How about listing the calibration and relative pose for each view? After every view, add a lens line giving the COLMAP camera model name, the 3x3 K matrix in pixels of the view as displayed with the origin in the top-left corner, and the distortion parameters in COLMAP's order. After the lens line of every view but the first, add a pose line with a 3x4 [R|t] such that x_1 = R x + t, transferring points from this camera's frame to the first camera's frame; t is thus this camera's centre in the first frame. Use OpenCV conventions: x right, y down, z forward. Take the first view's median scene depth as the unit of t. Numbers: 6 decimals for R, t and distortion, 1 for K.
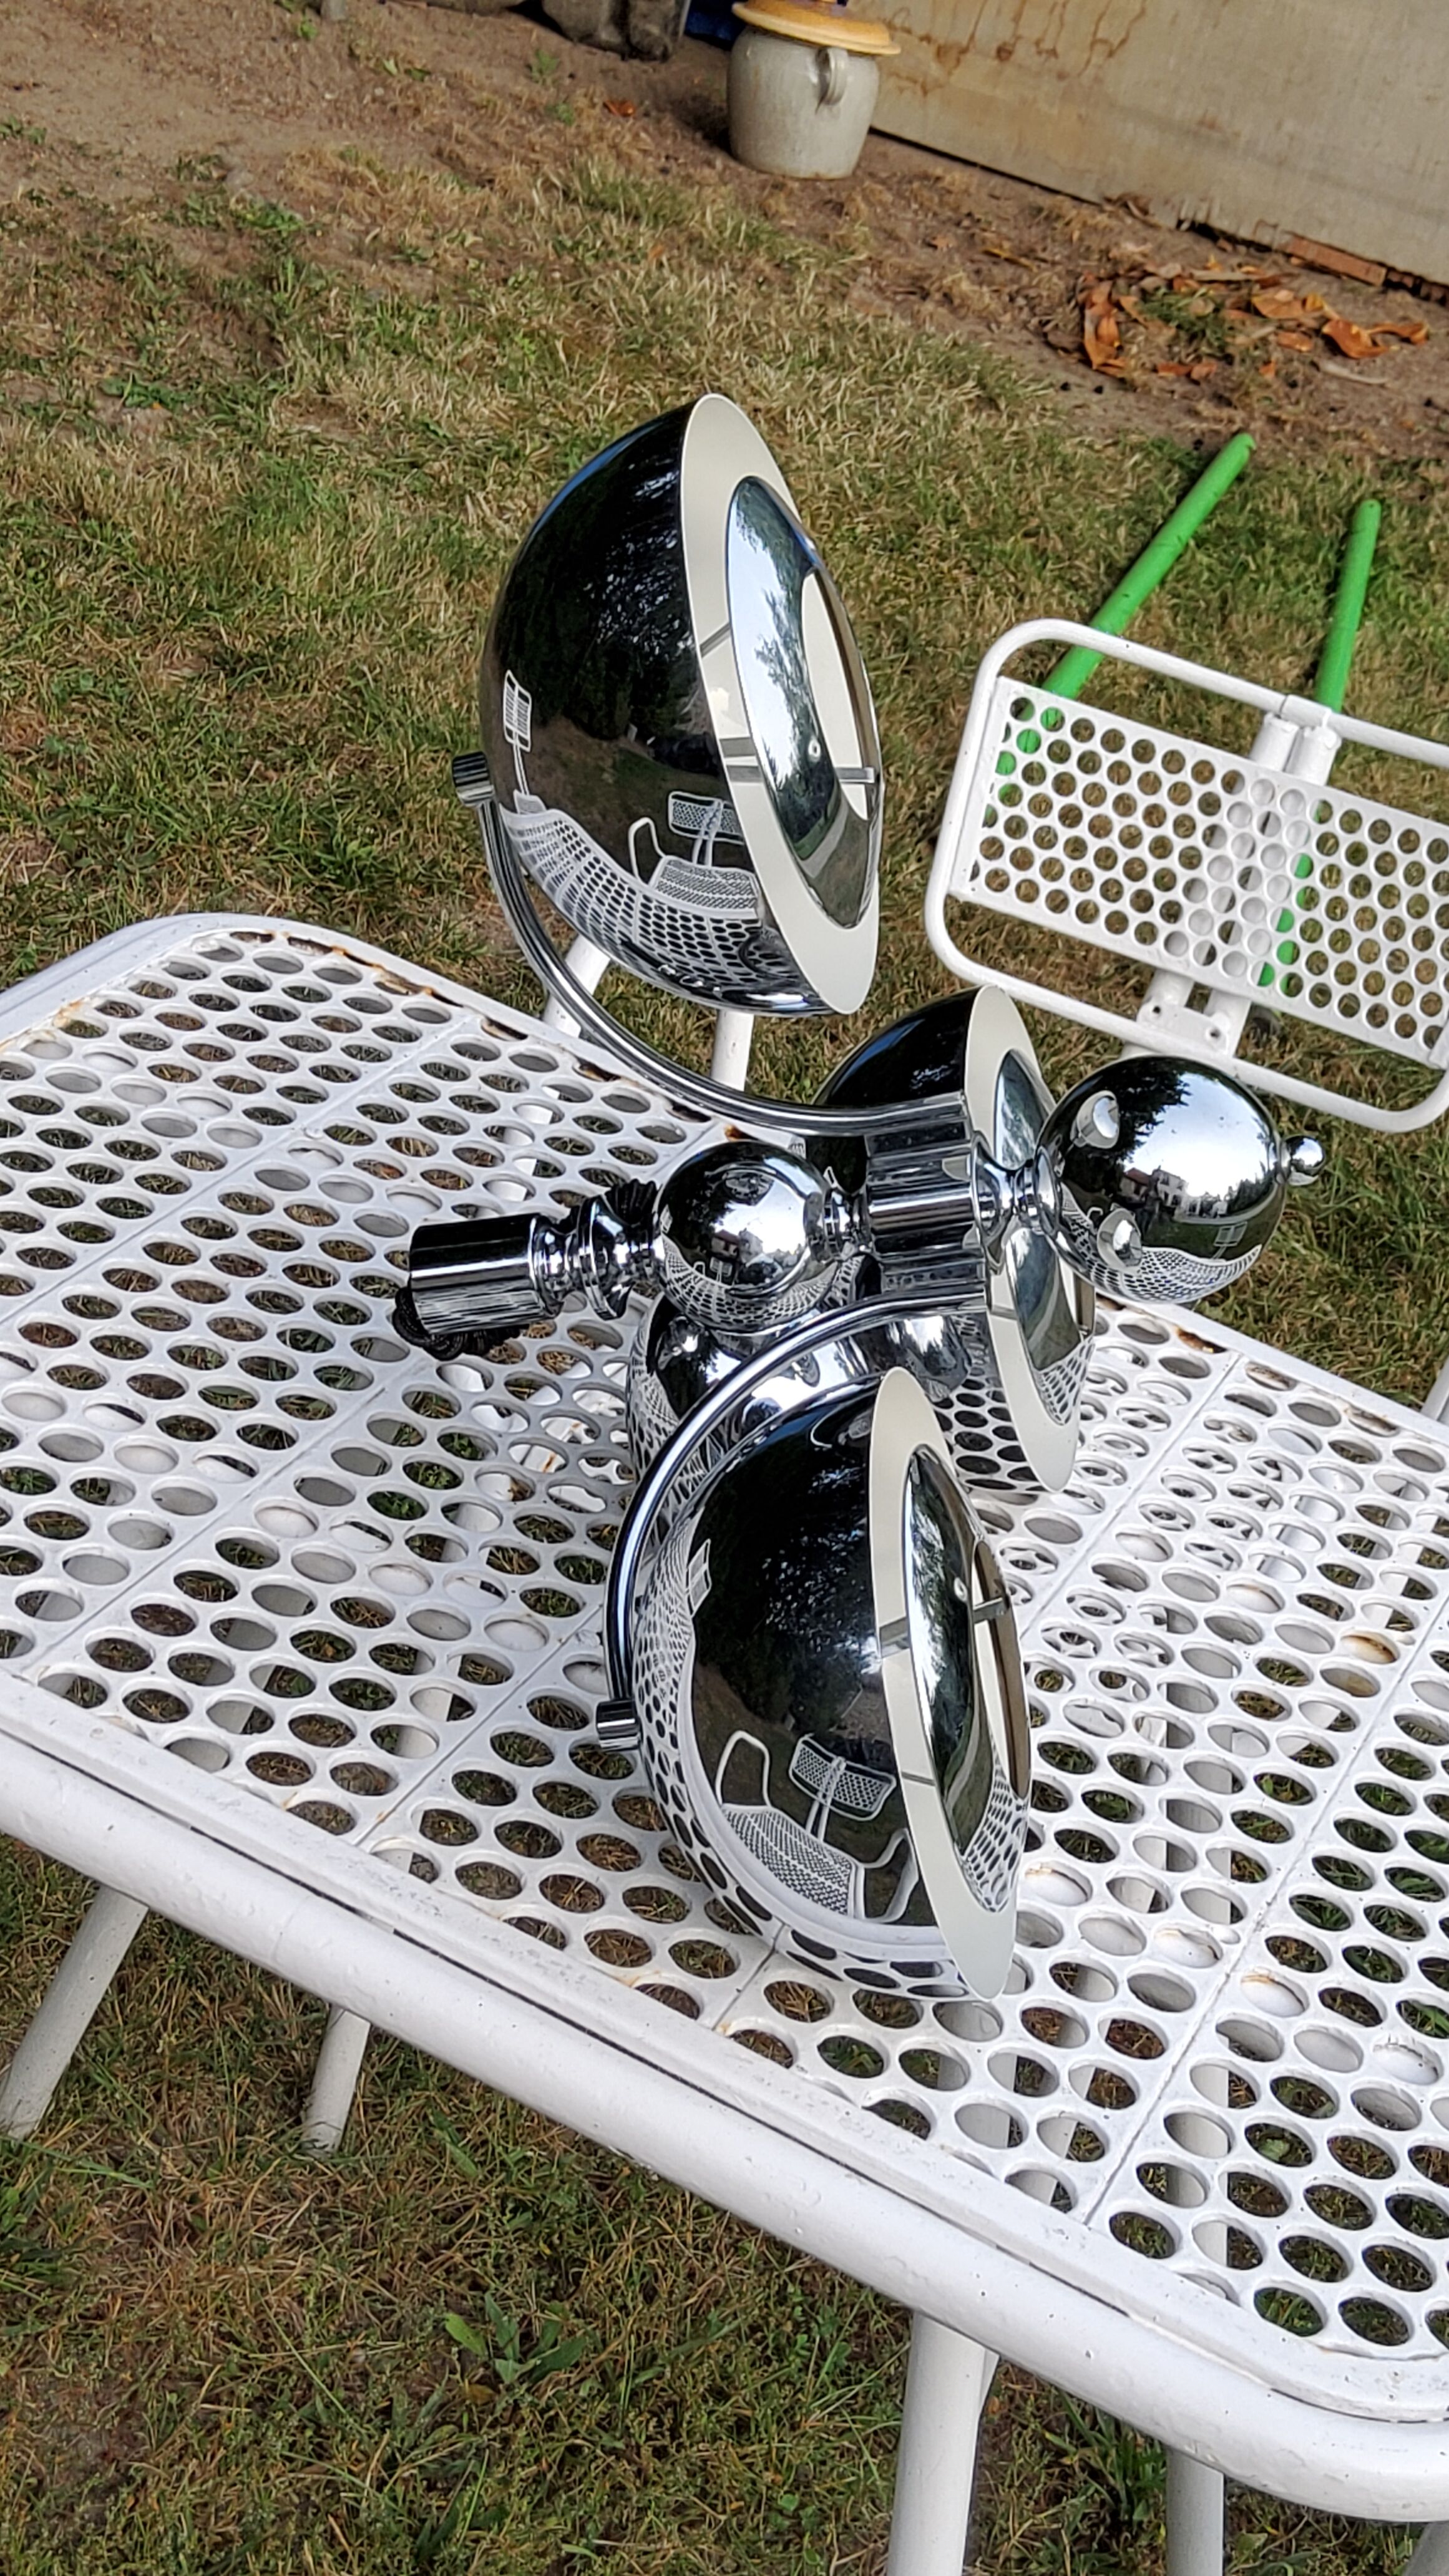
lens RADIAL K [[3728.5, 0, 743.1], [0, 3728.5, 1293.4], [0, 0, 1]] dist [0.117554, 0.000000]
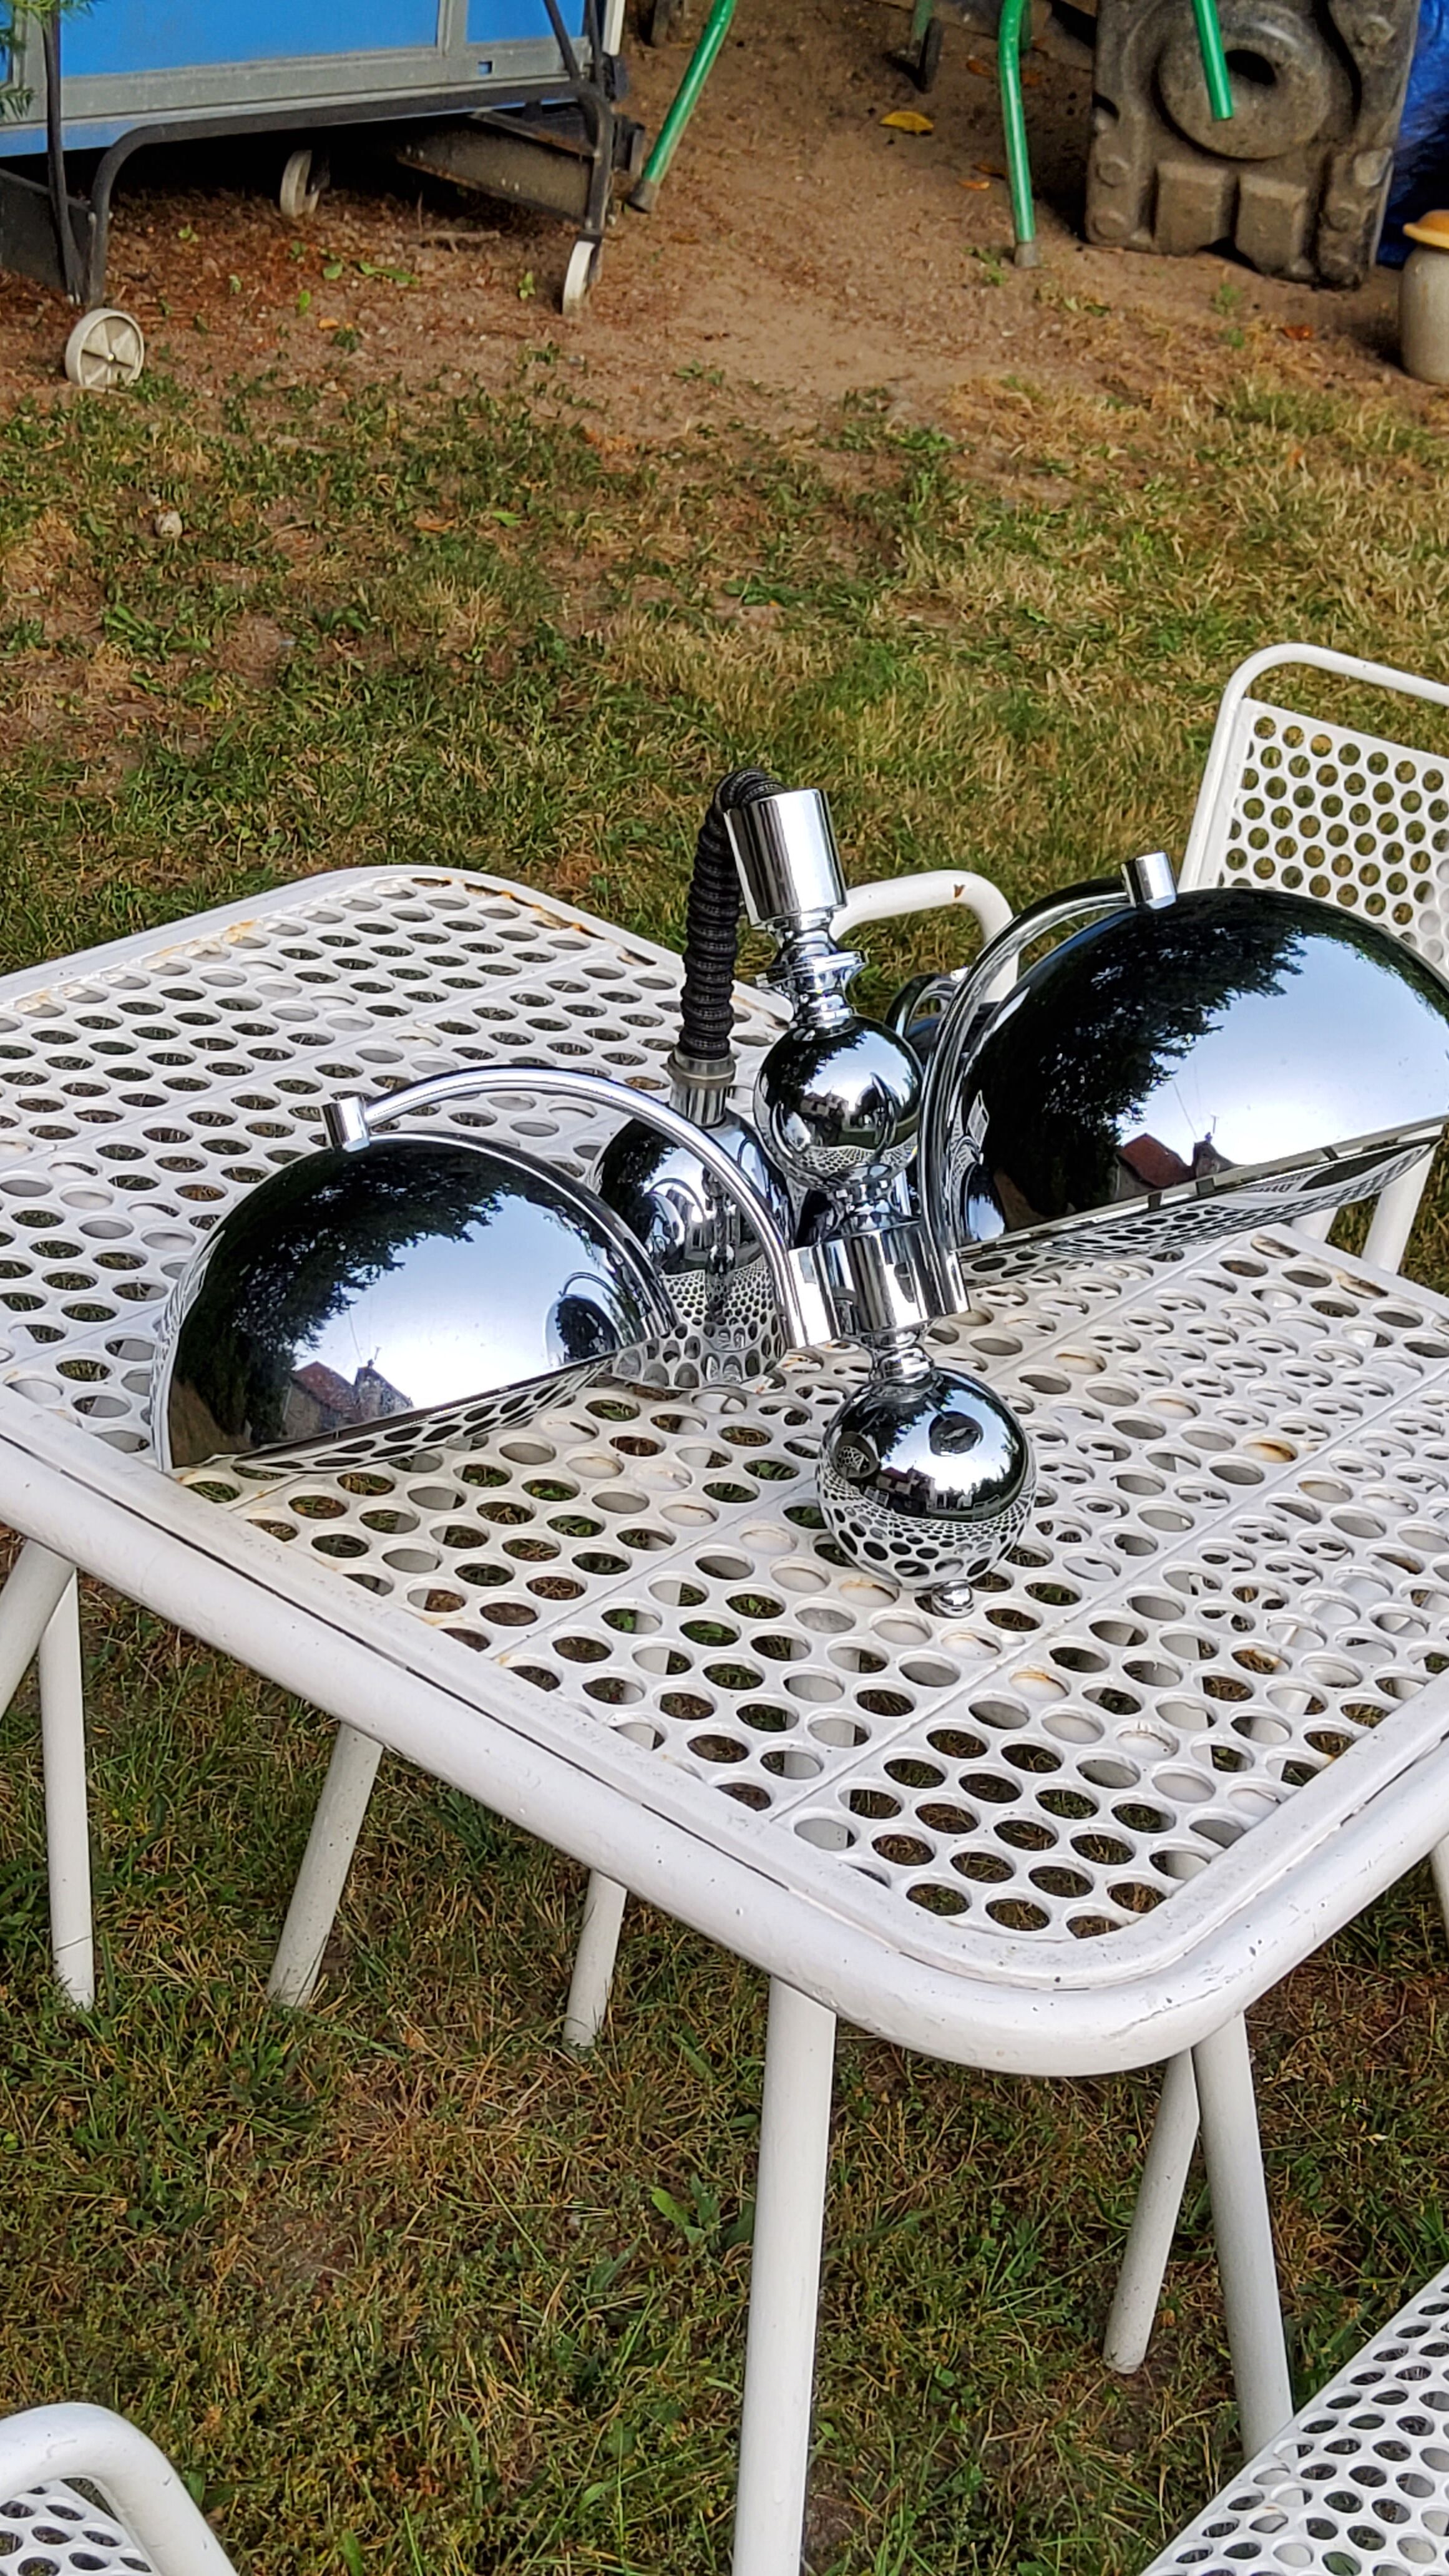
lens RADIAL K [[3728.5, 0, 710.3], [0, 3728.5, 1292.6], [0, 0, 1]] dist [0.117554, 0.000000]
pose [[0.976678, 0.011274, -0.214413, 0.149706], [-0.025978, 0.997489, -0.065883, 0.077330], [0.213132, 0.069917, 0.974519, -0.058473]]
